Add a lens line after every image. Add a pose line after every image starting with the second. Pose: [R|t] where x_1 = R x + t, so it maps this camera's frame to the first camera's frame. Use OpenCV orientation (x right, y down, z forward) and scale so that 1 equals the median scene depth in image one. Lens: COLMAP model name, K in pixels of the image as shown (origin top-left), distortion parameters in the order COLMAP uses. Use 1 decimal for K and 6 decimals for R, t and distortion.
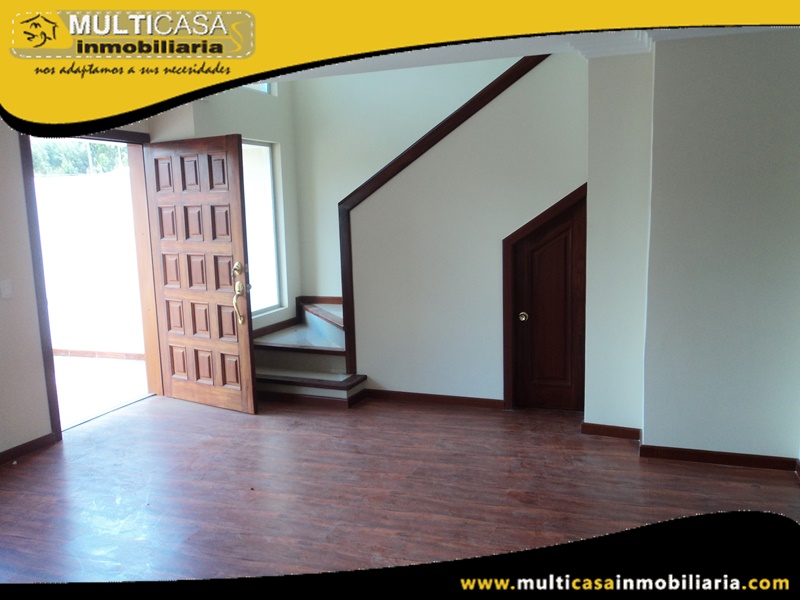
lens RADIAL K [[645.0, 0, 410.3], [0, 645.0, 300.7], [0, 0, 1]] dist [-0.010026, 0.003580]
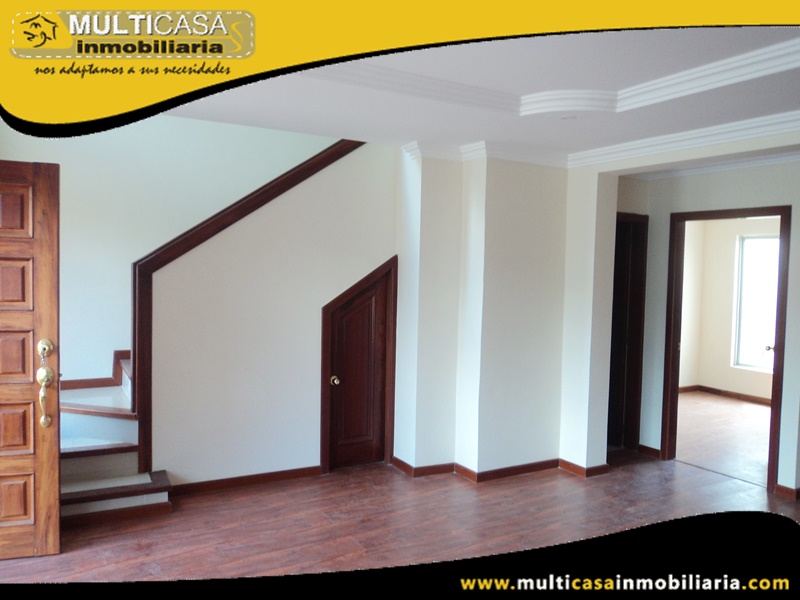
lens RADIAL K [[645.0, 0, 410.3], [0, 645.0, 300.7], [0, 0, 1]] dist [-0.010026, 0.003580]
pose [[0.637926, 0.002345, 0.770094, -0.551391], [0.071371, 0.995512, -0.062153, -0.030158], [-0.766783, 0.094611, 0.634895, 0.230222]]
